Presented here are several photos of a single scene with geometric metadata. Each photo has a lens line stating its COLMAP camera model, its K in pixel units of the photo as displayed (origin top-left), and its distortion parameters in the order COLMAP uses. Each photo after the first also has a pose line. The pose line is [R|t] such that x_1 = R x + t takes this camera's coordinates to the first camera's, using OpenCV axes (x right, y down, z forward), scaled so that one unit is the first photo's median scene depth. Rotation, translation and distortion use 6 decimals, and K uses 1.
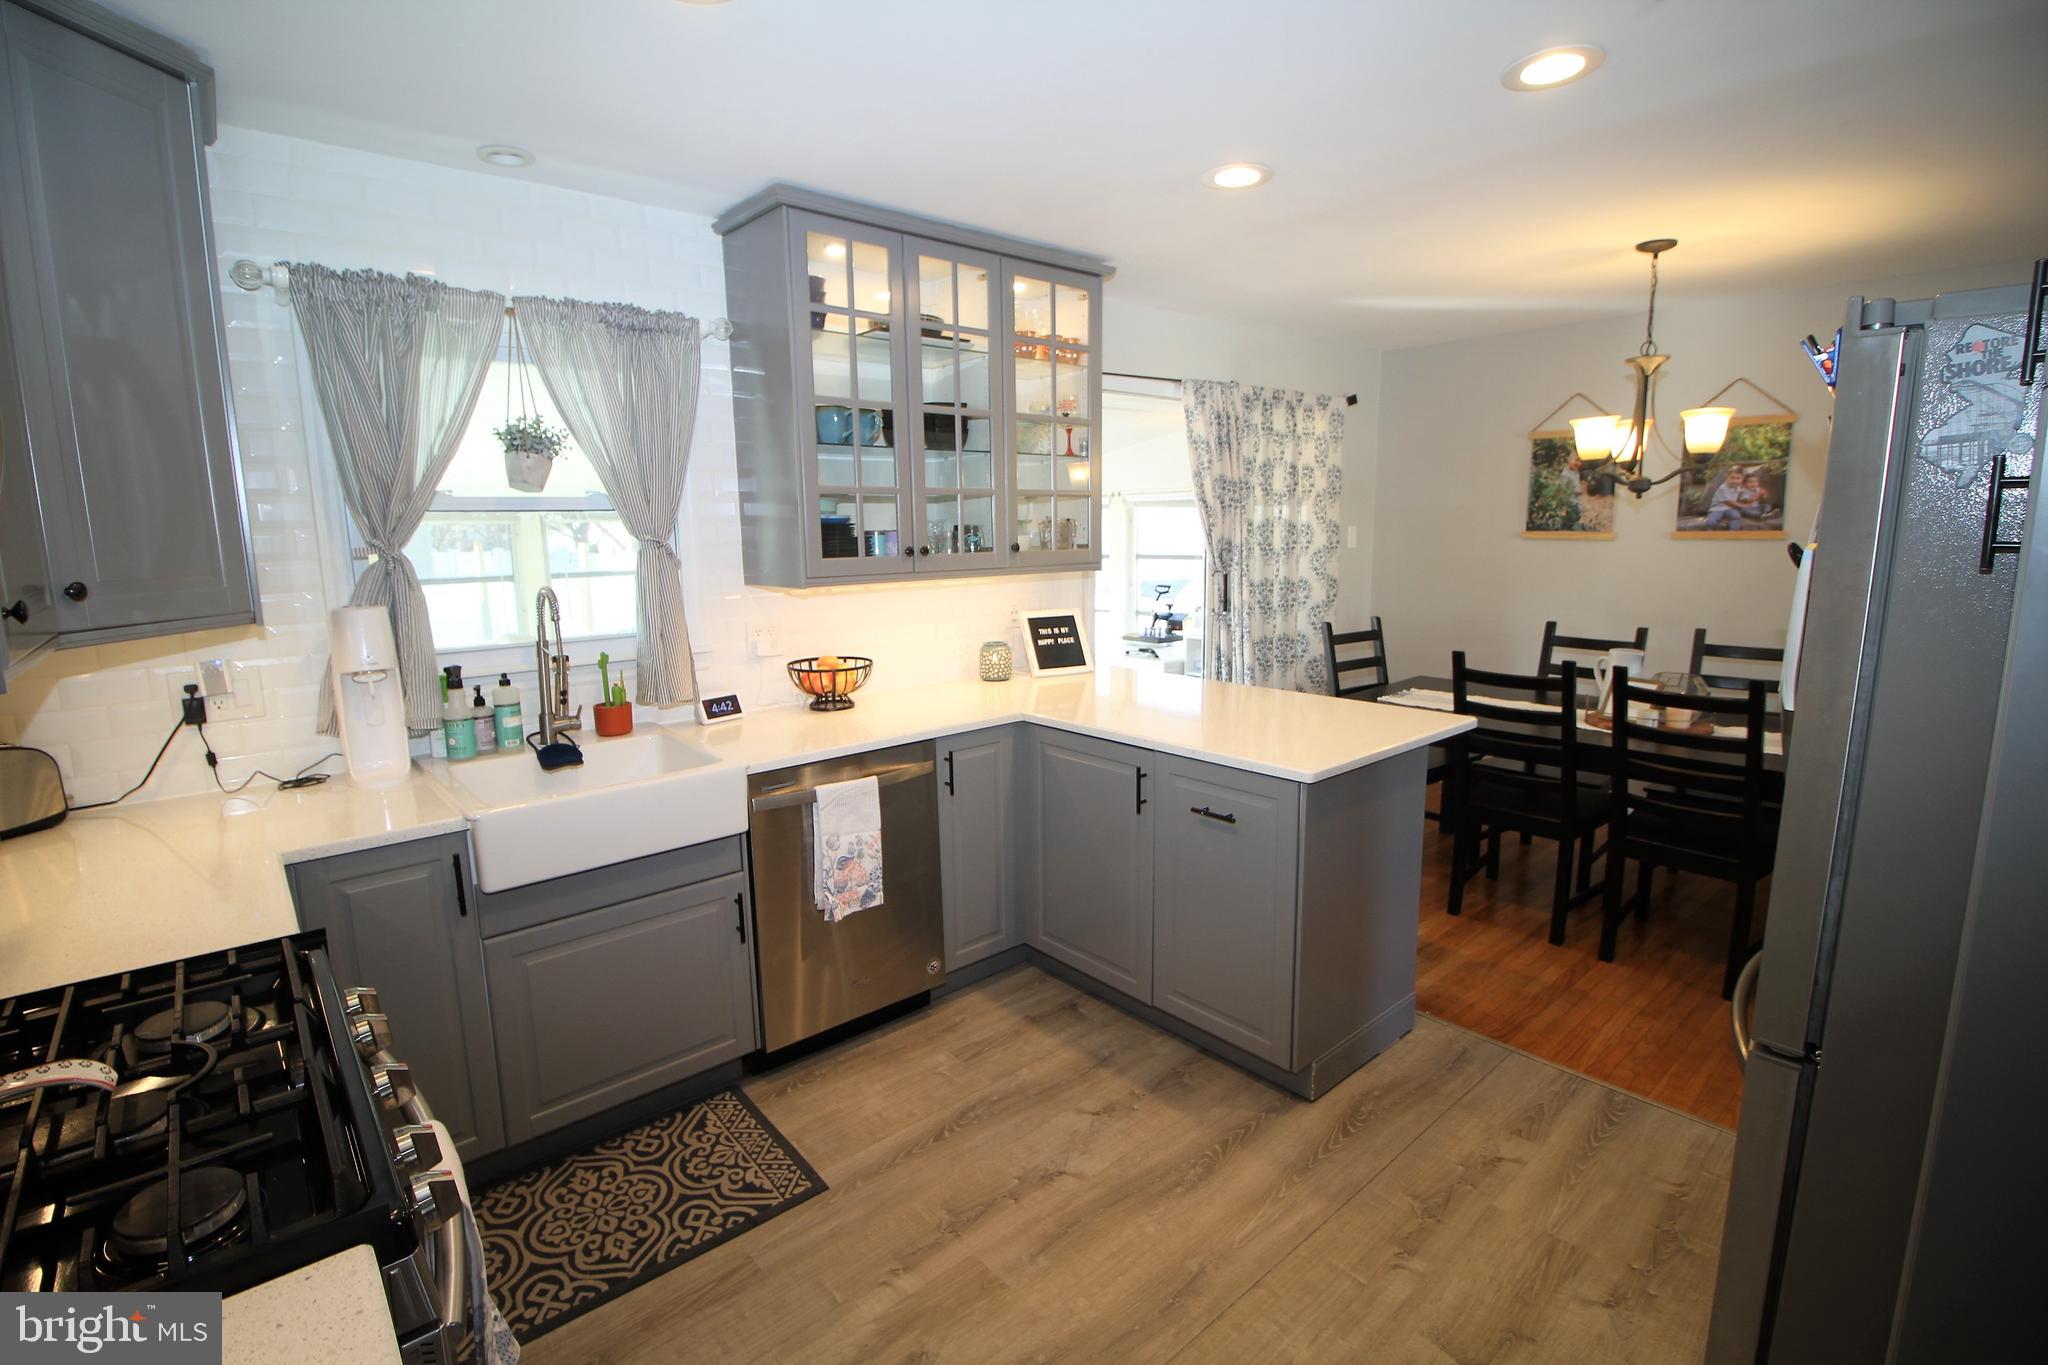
lens RADIAL K [[943.0, 0, 1012.6], [0, 943.0, 678.2], [0, 0, 1]] dist [-0.001713, -0.012388]
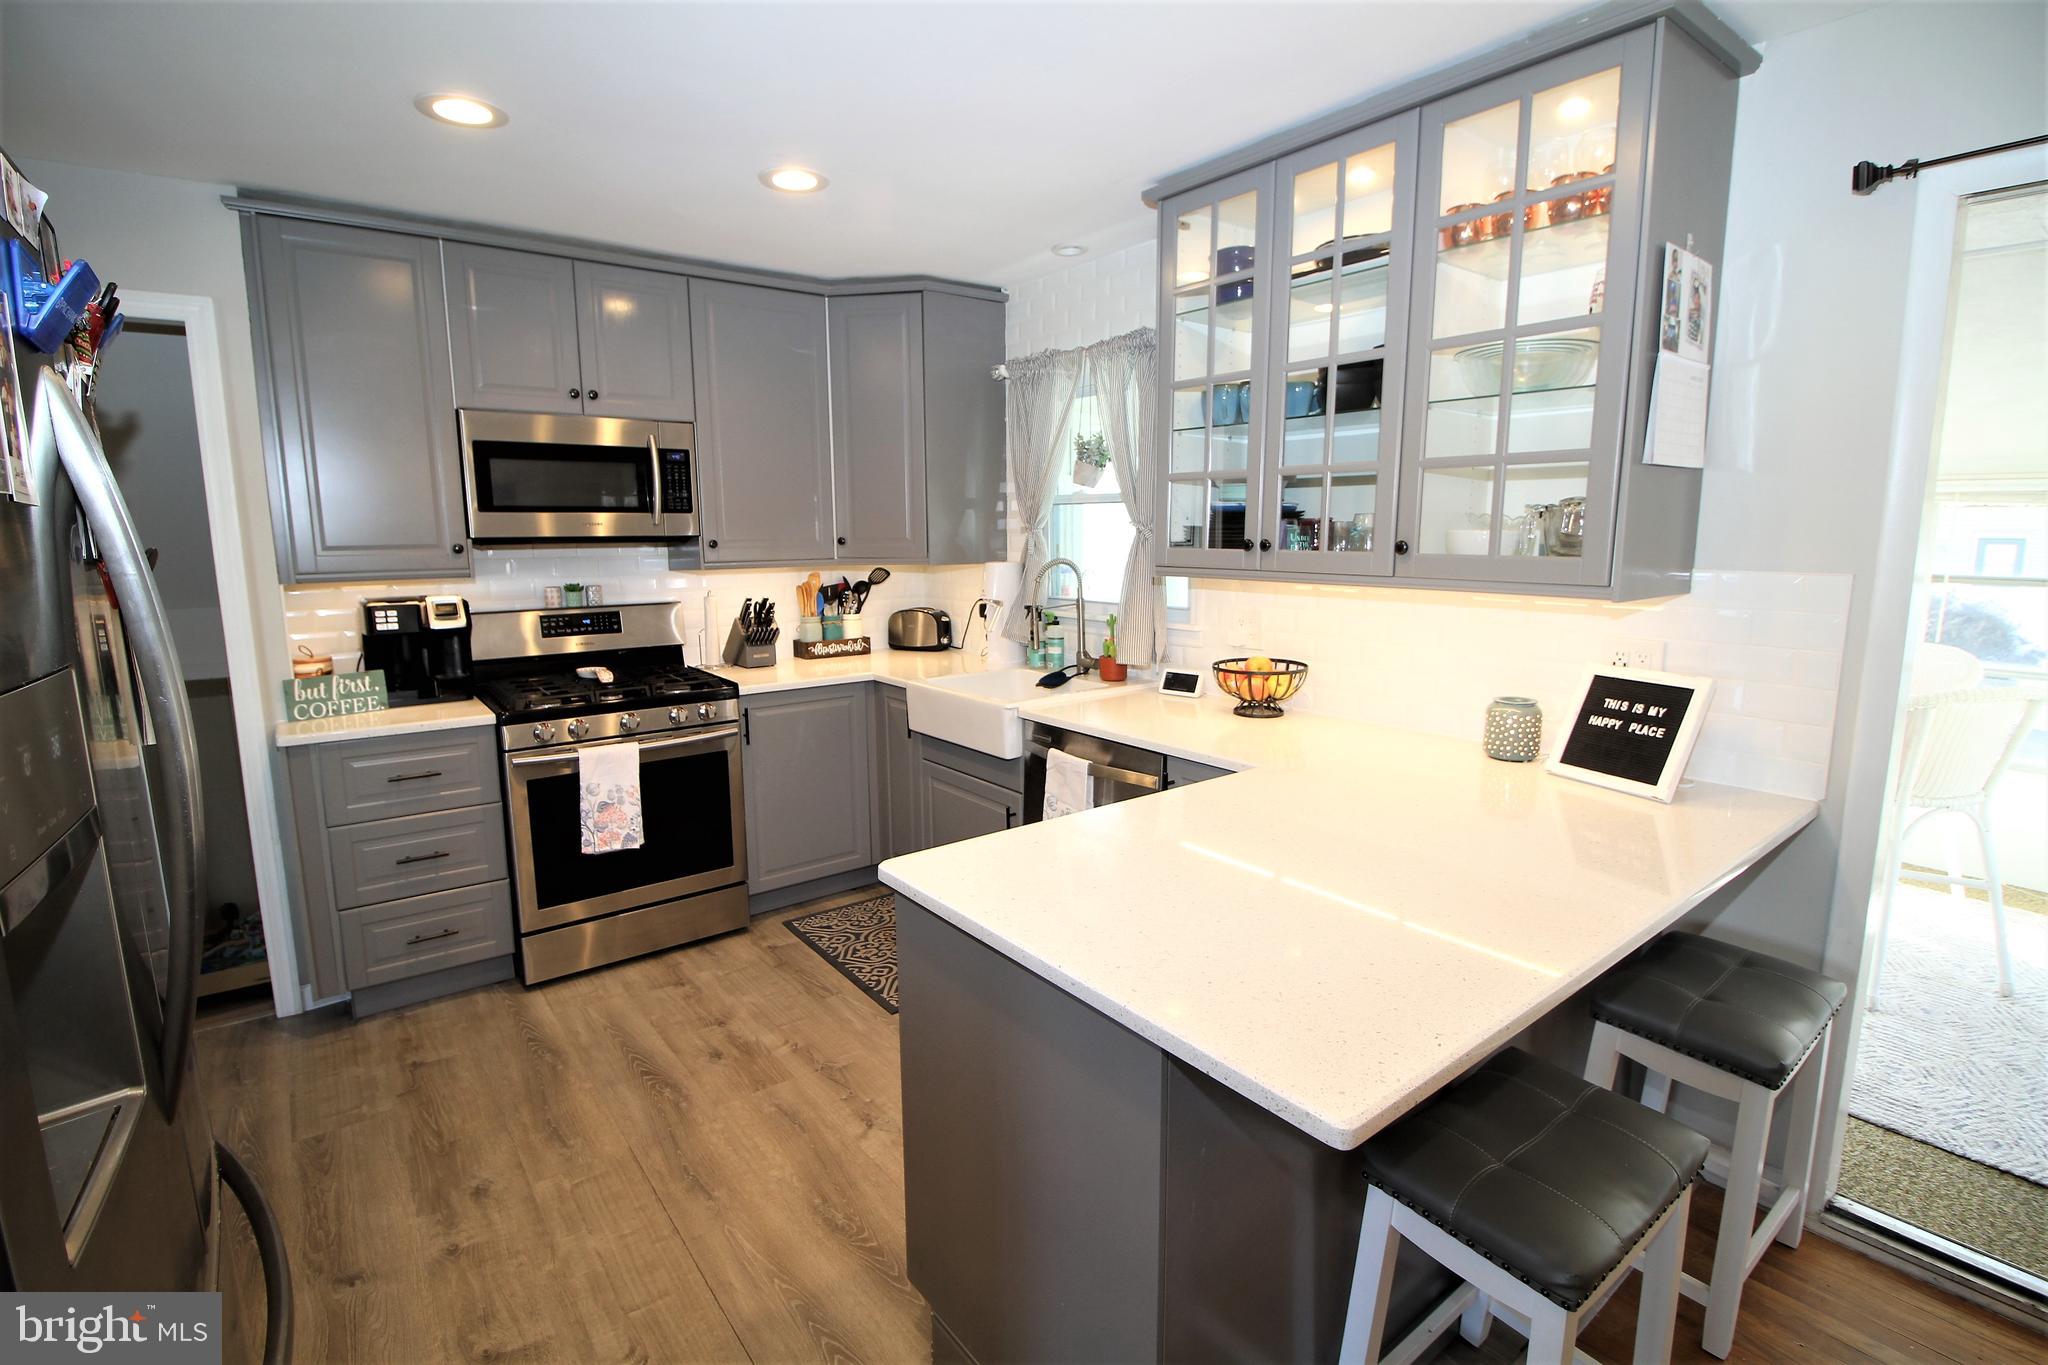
lens RADIAL K [[943.0, 0, 1014.6], [0, 943.0, 672.5], [0, 0, 1]] dist [-0.001713, -0.012388]
pose [[-0.060177, 0.167888, -0.983968, 0.592358], [-0.155628, 0.972122, 0.175384, -0.108816], [0.985981, 0.163687, -0.032371, 0.657869]]
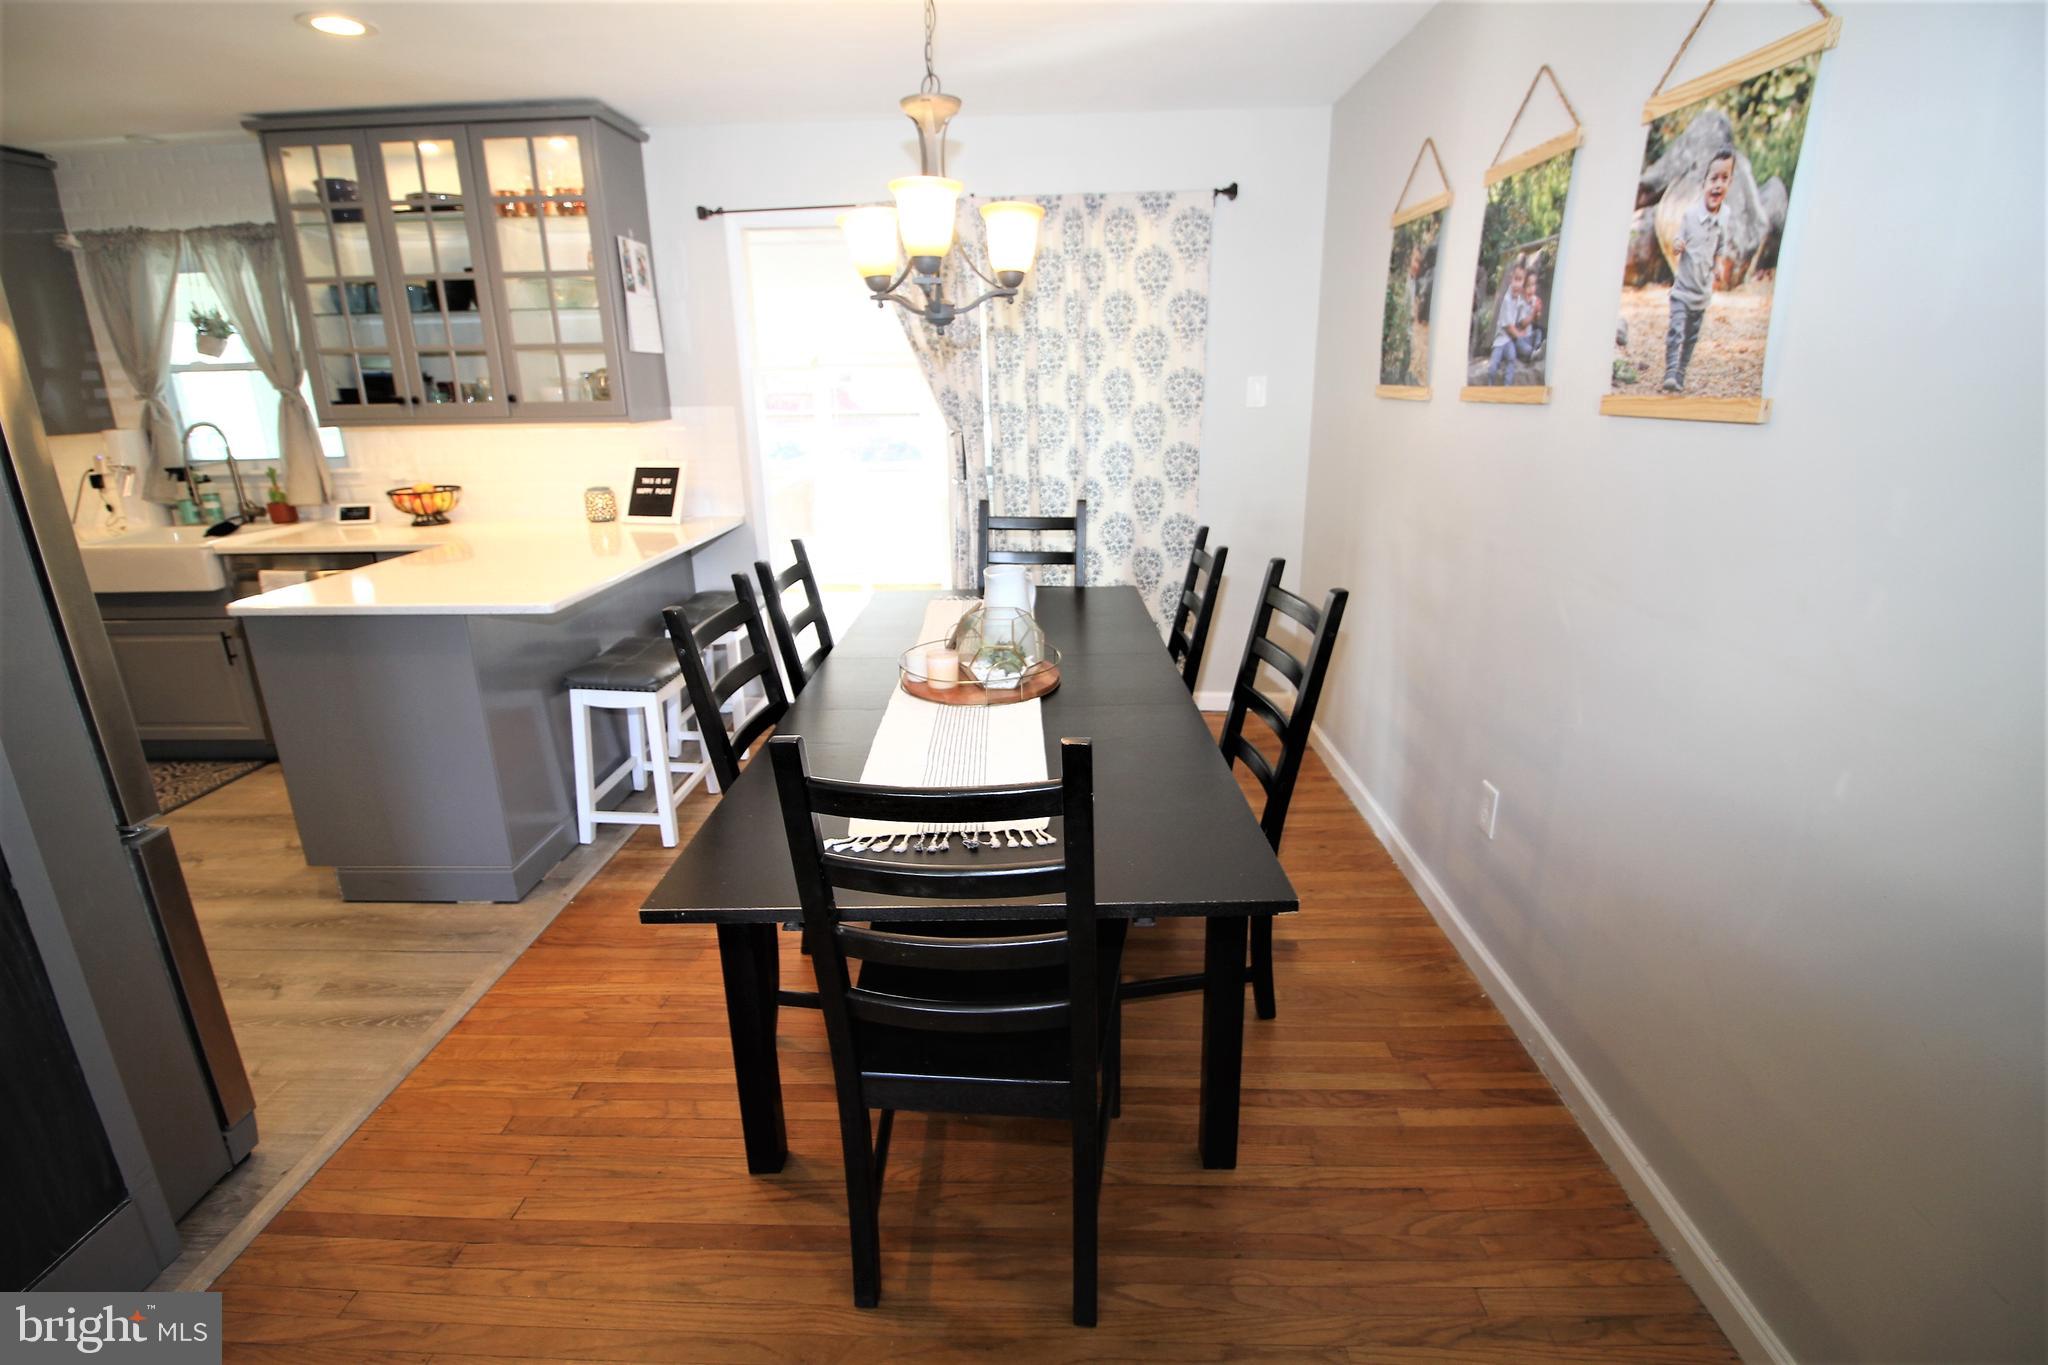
lens RADIAL K [[943.0, 0, 1018.4], [0, 943.0, 673.4], [0, 0, 1]] dist [-0.001713, -0.012388]
pose [[0.735423, 0.203383, -0.646365, 1.054632], [-0.106273, 0.976707, 0.186412, -0.078861], [0.669222, -0.068401, 0.739907, 0.476789]]
